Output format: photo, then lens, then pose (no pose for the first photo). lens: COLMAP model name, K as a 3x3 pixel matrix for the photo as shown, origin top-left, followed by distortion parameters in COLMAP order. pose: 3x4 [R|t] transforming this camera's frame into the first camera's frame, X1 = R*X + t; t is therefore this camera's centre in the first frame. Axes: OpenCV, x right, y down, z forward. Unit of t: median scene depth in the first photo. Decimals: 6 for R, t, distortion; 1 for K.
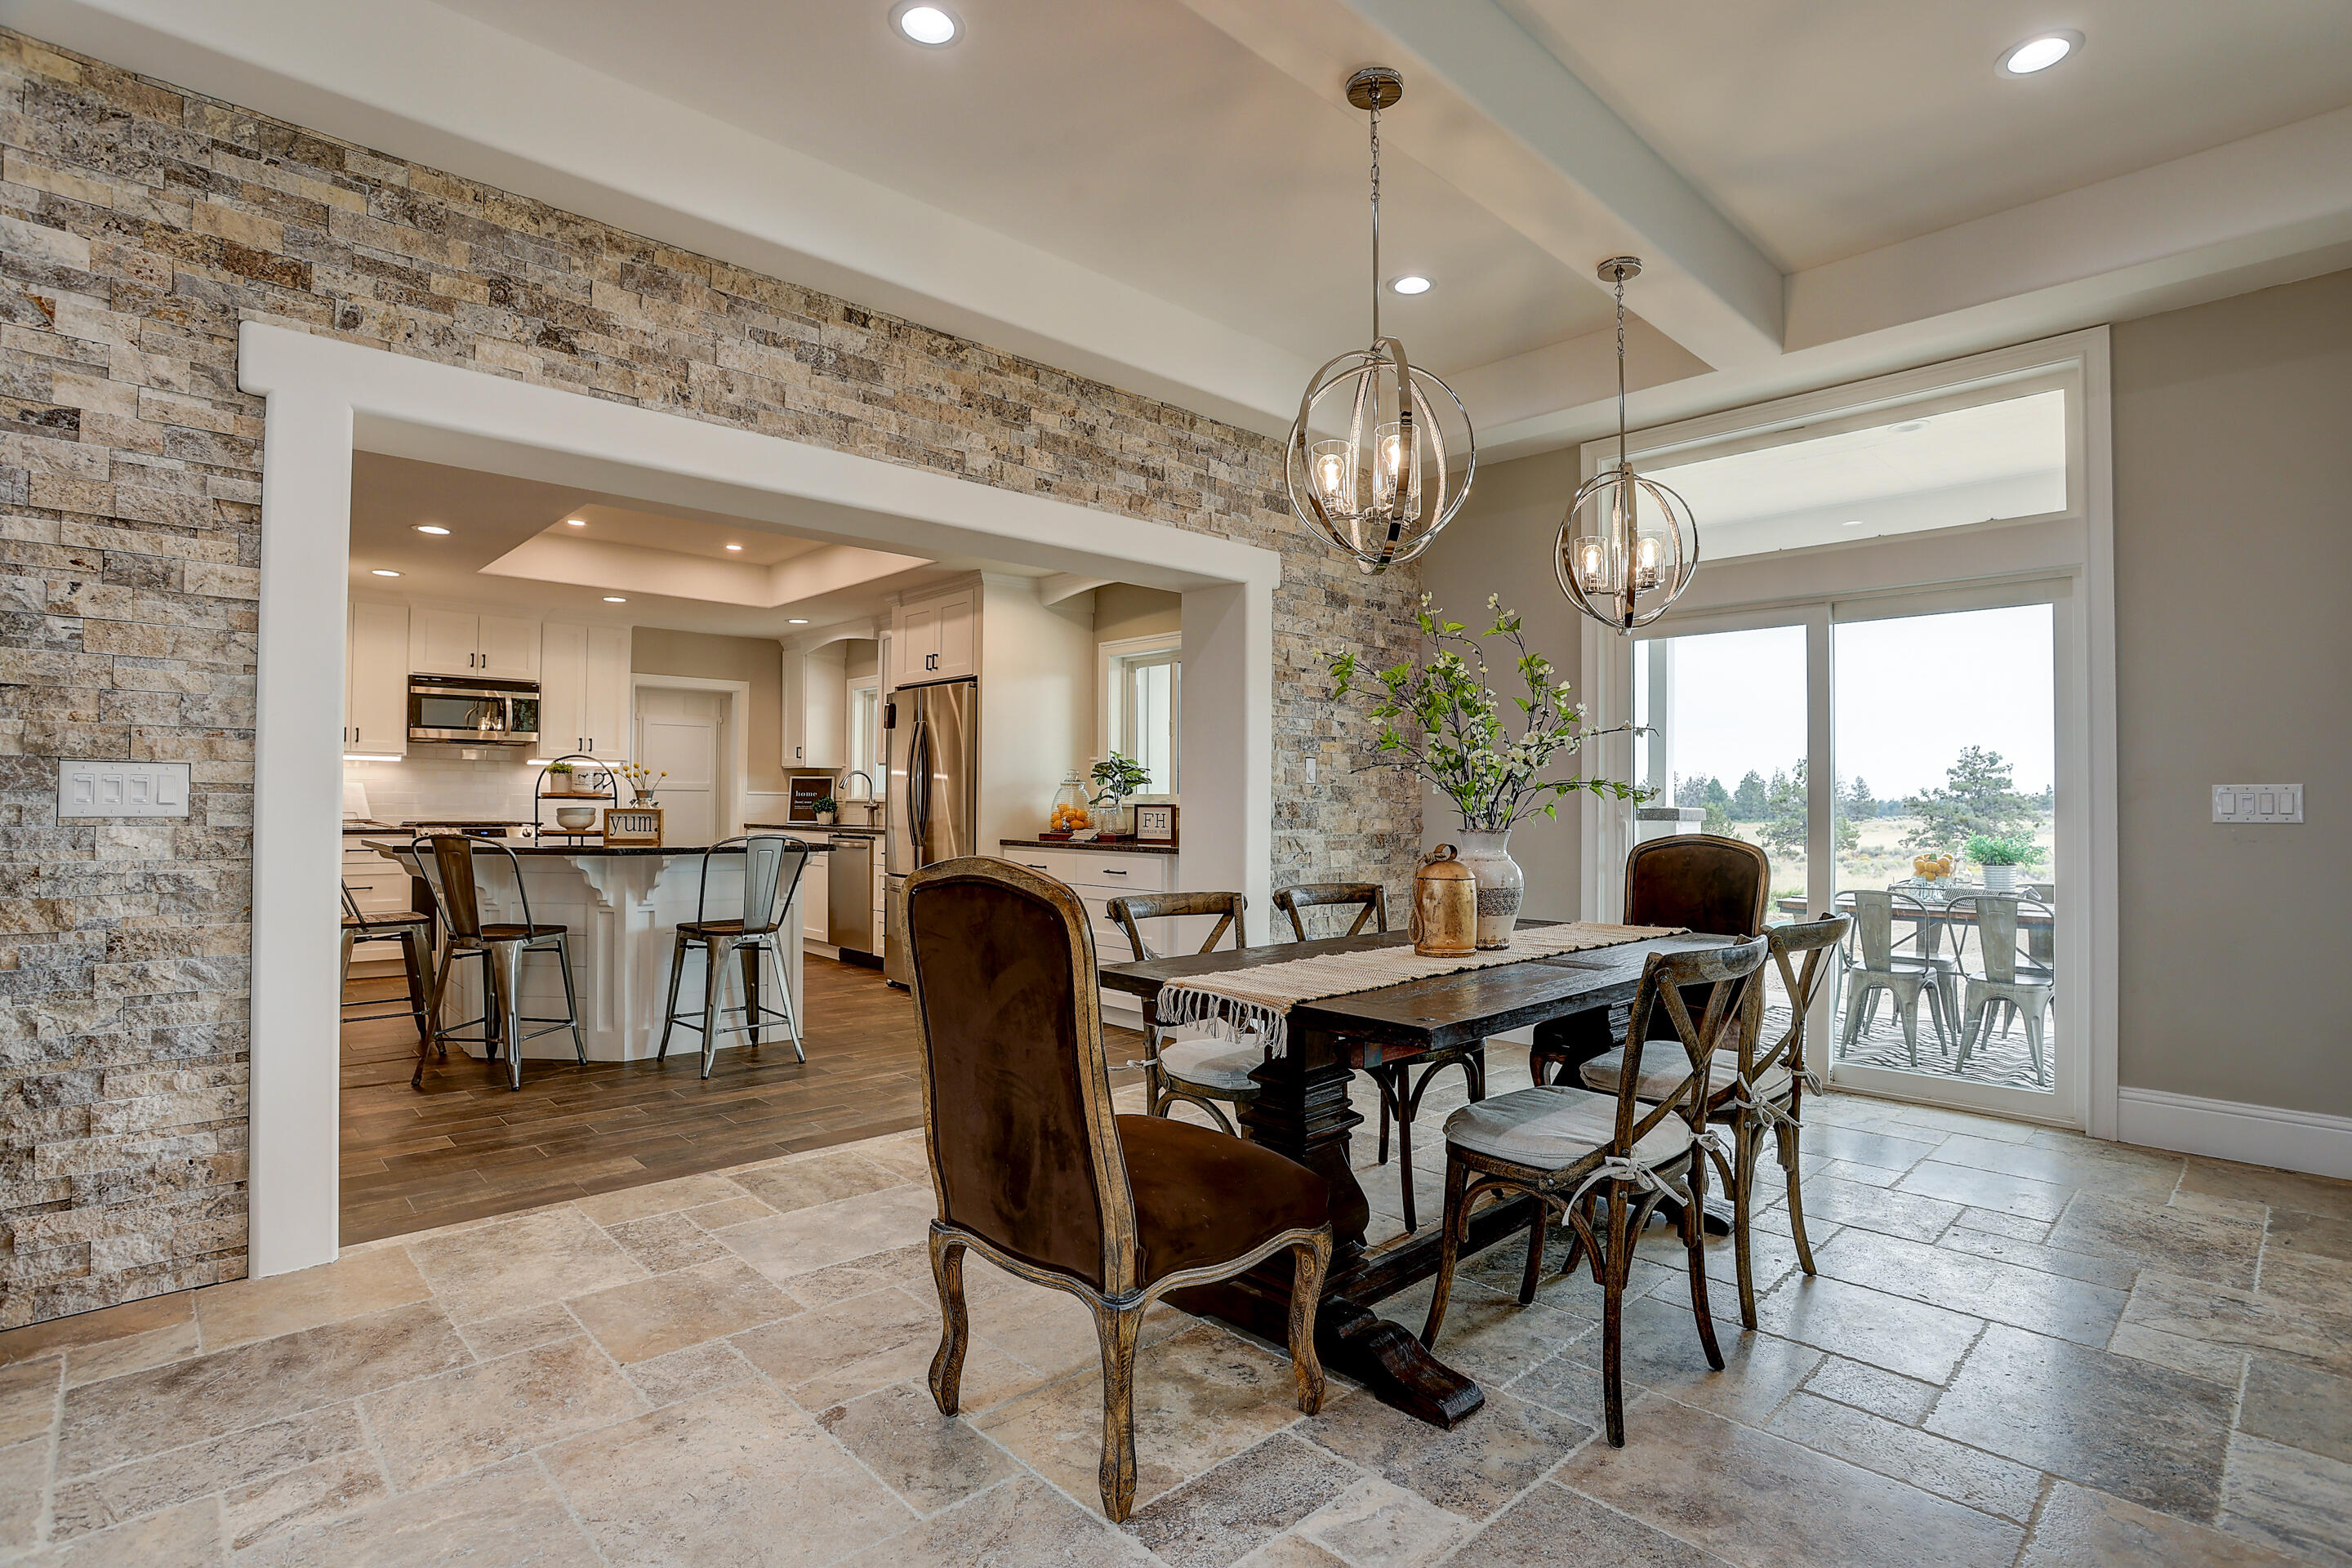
lens RADIAL K [[1152.7, 0, 1194.3], [0, 1152.7, 798.4], [0, 0, 1]] dist [-0.054780, 0.023221]
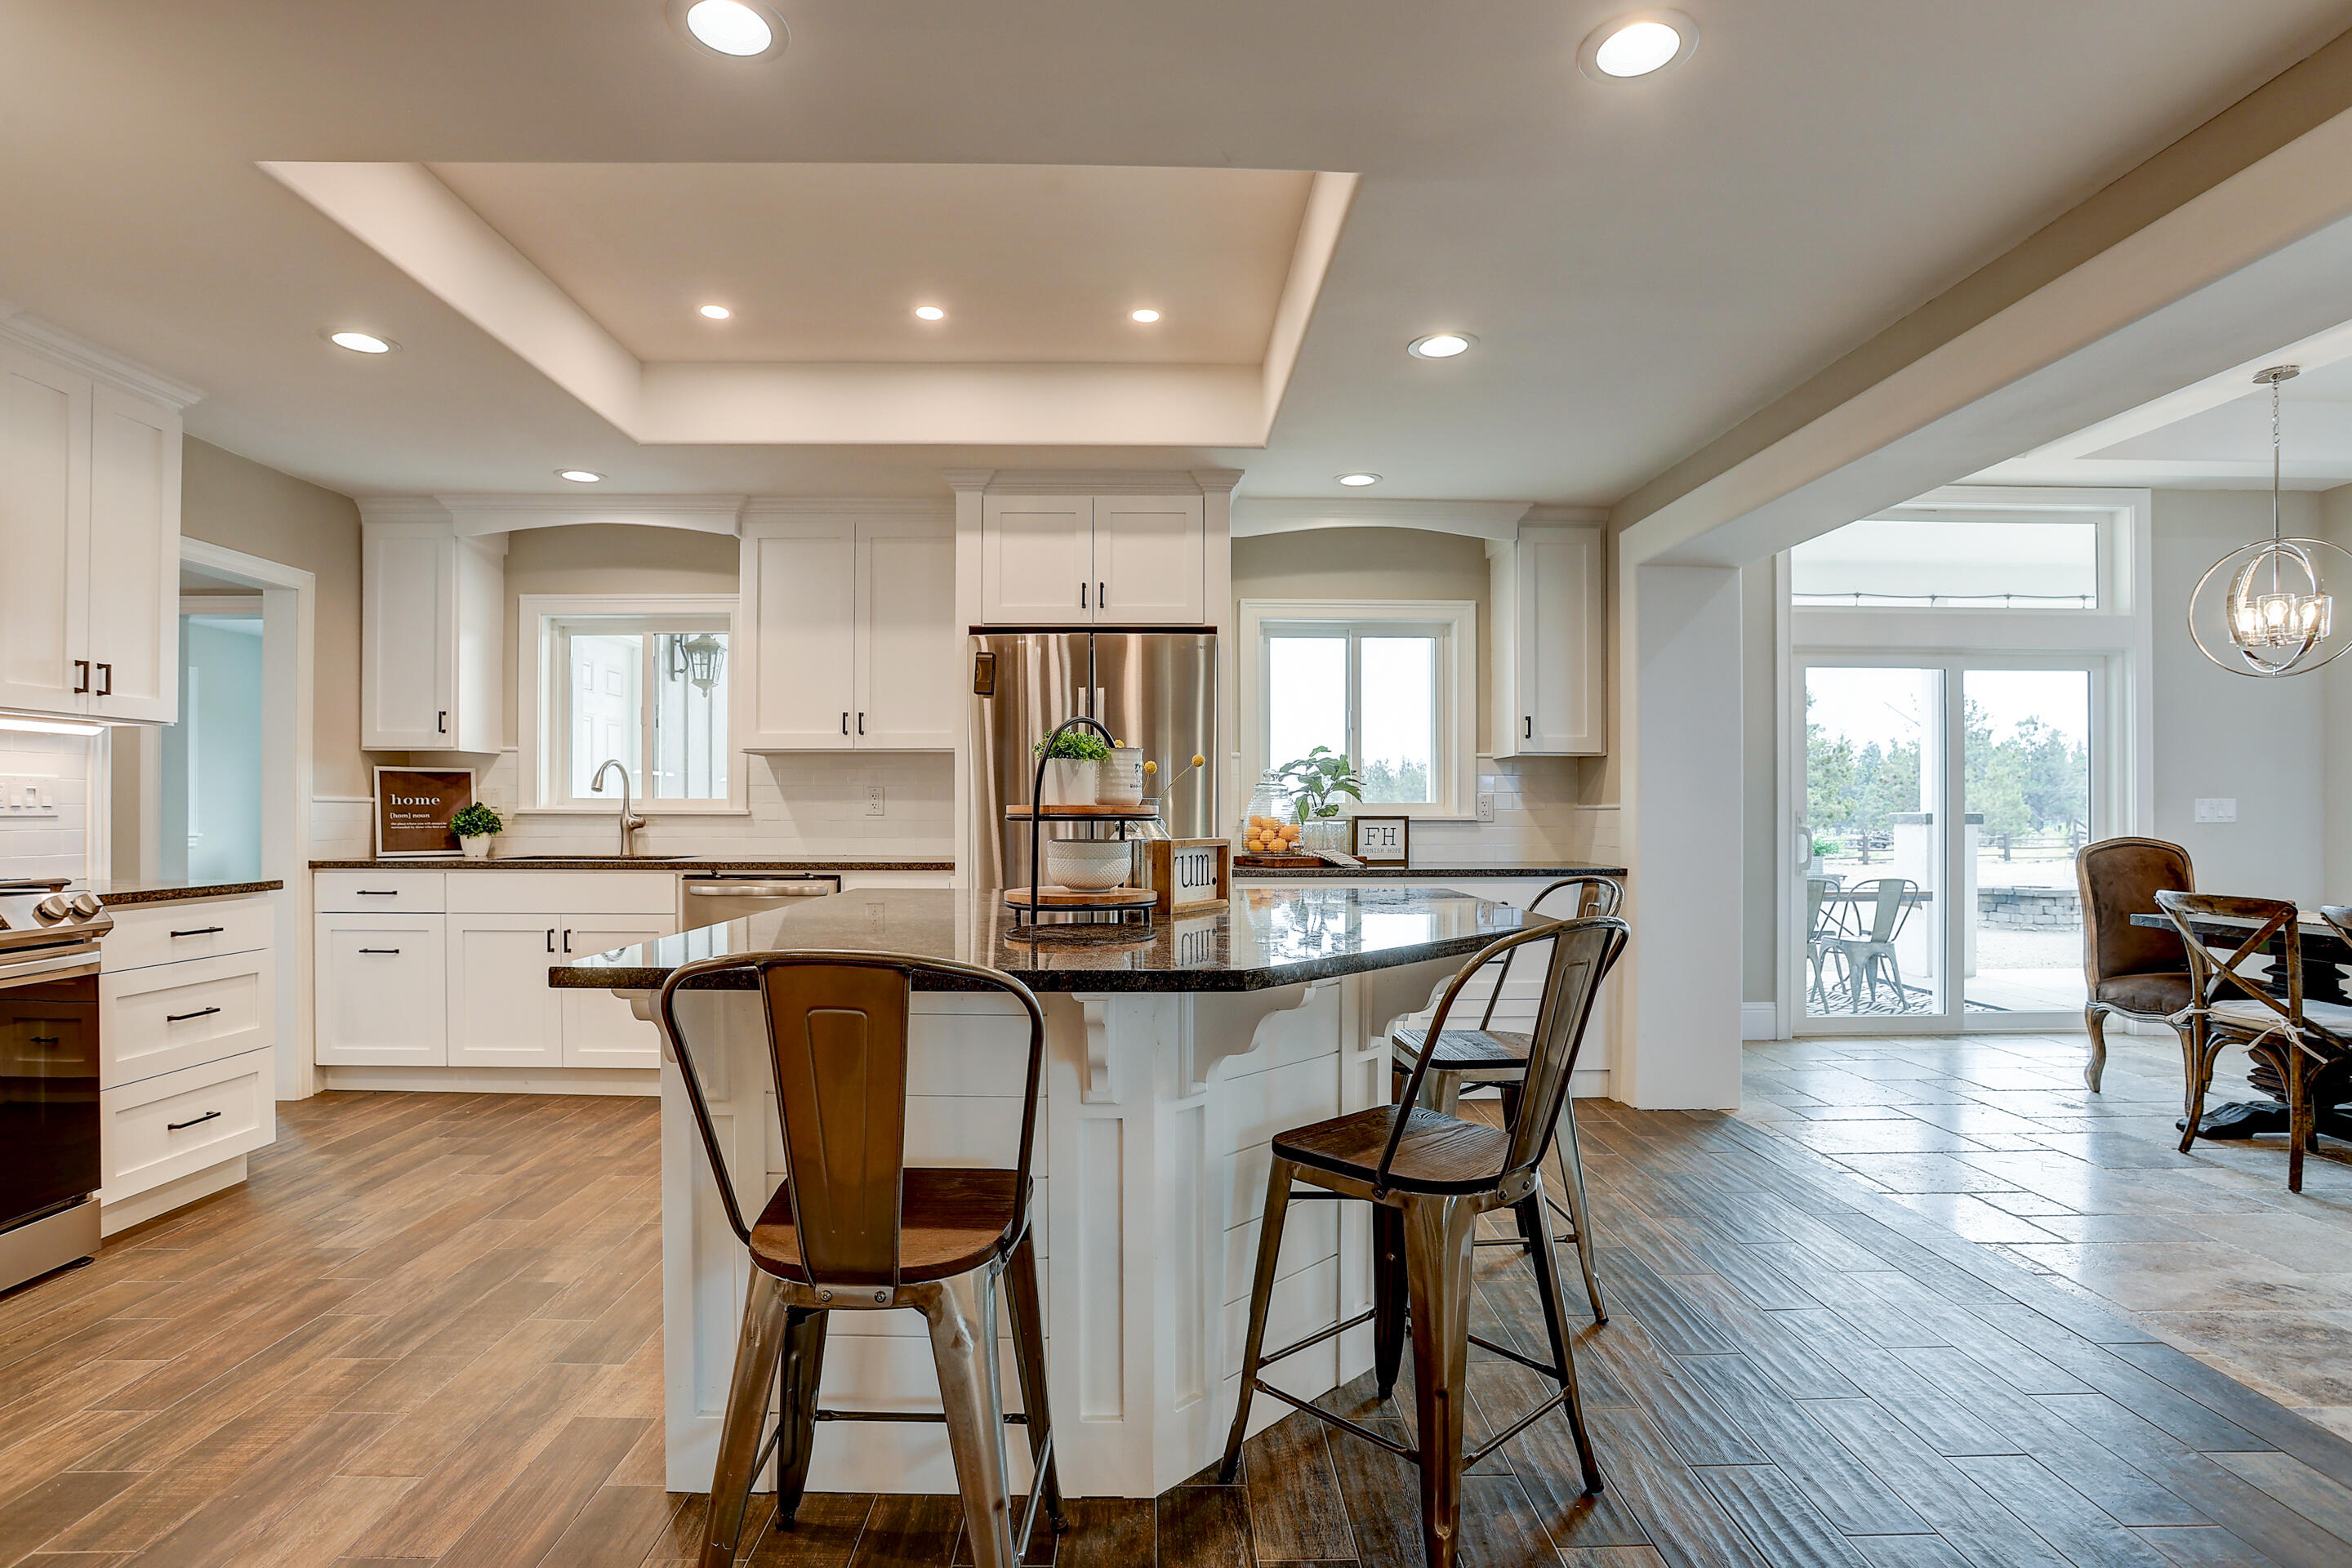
lens RADIAL K [[1152.7, 0, 1156.9], [0, 1152.7, 808.3], [0, 0, 1]] dist [-0.054780, 0.023221]
pose [[0.671576, -0.007593, 0.740897, -1.184334], [0.001435, 0.999959, 0.008948, -0.010806], [-0.740934, -0.004946, 0.671559, 0.949576]]
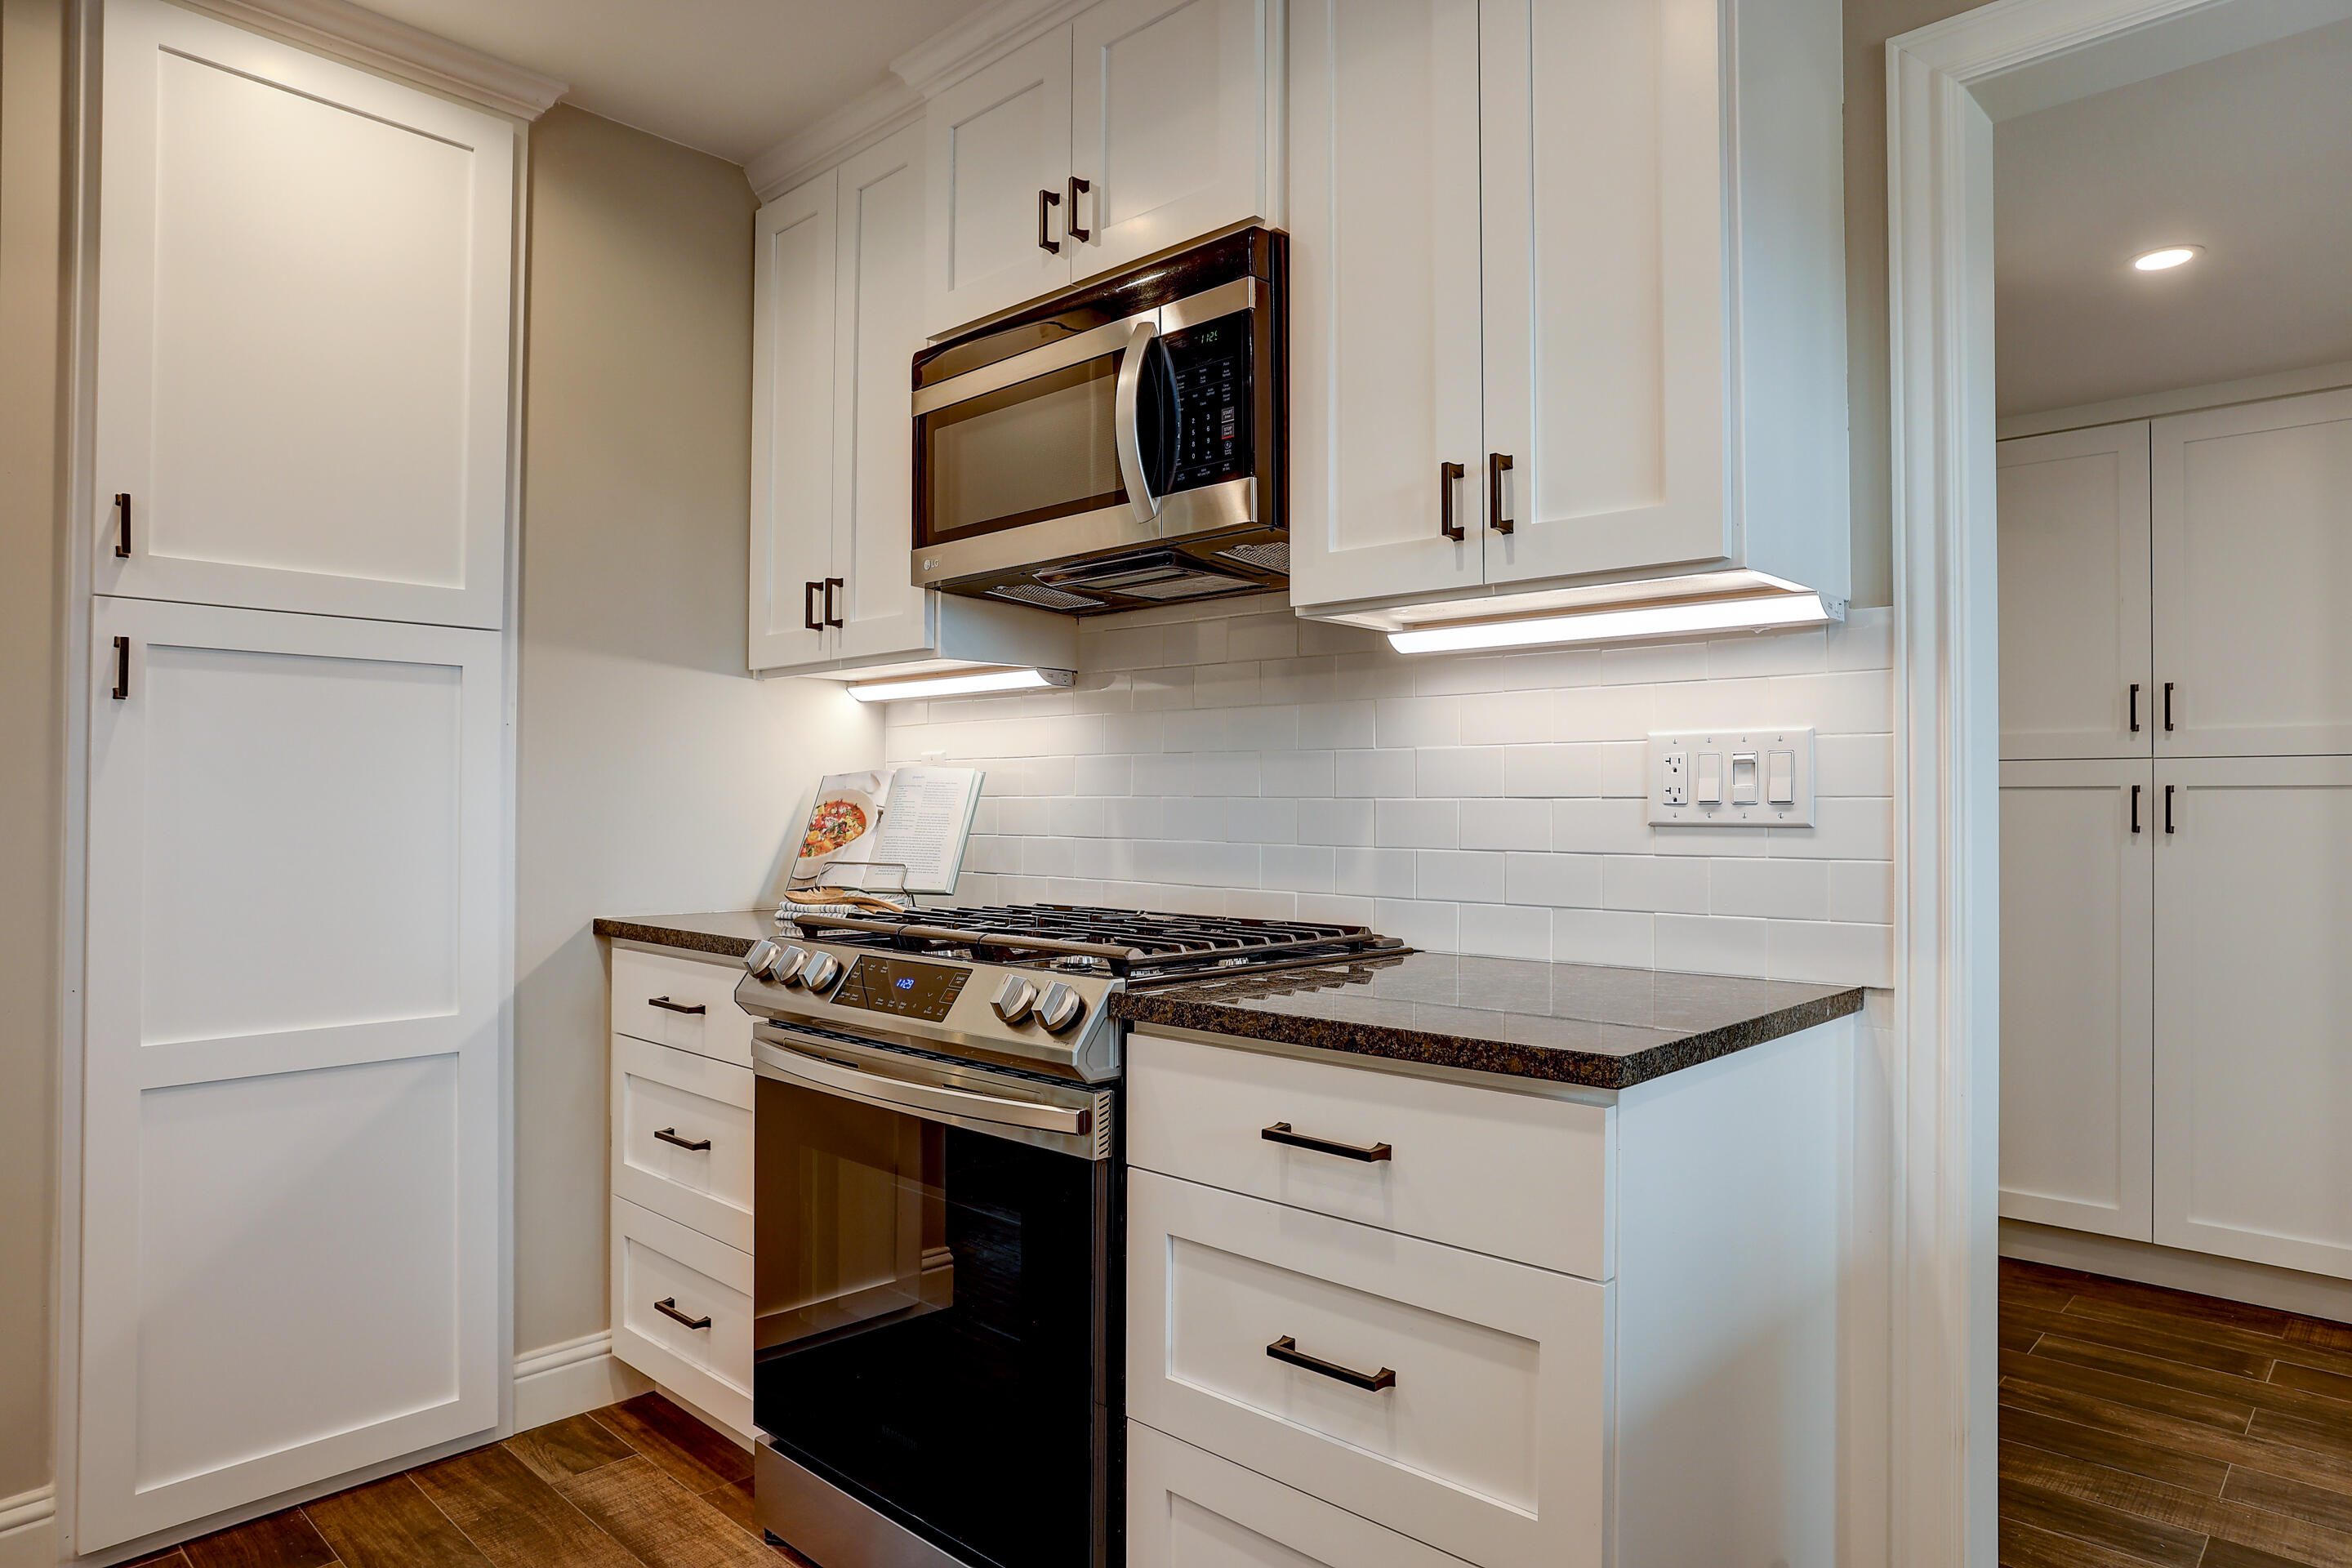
lens RADIAL K [[1421.3, 0, 1161.8], [0, 1421.3, 799.7], [0, 0, 1]] dist [-0.048336, 0.000004]
pose [[0.049792, -0.015230, -0.998643, -0.684138], [0.001935, 0.999883, -0.015152, -0.000067], [0.998758, -0.001178, 0.049815, 1.941098]]
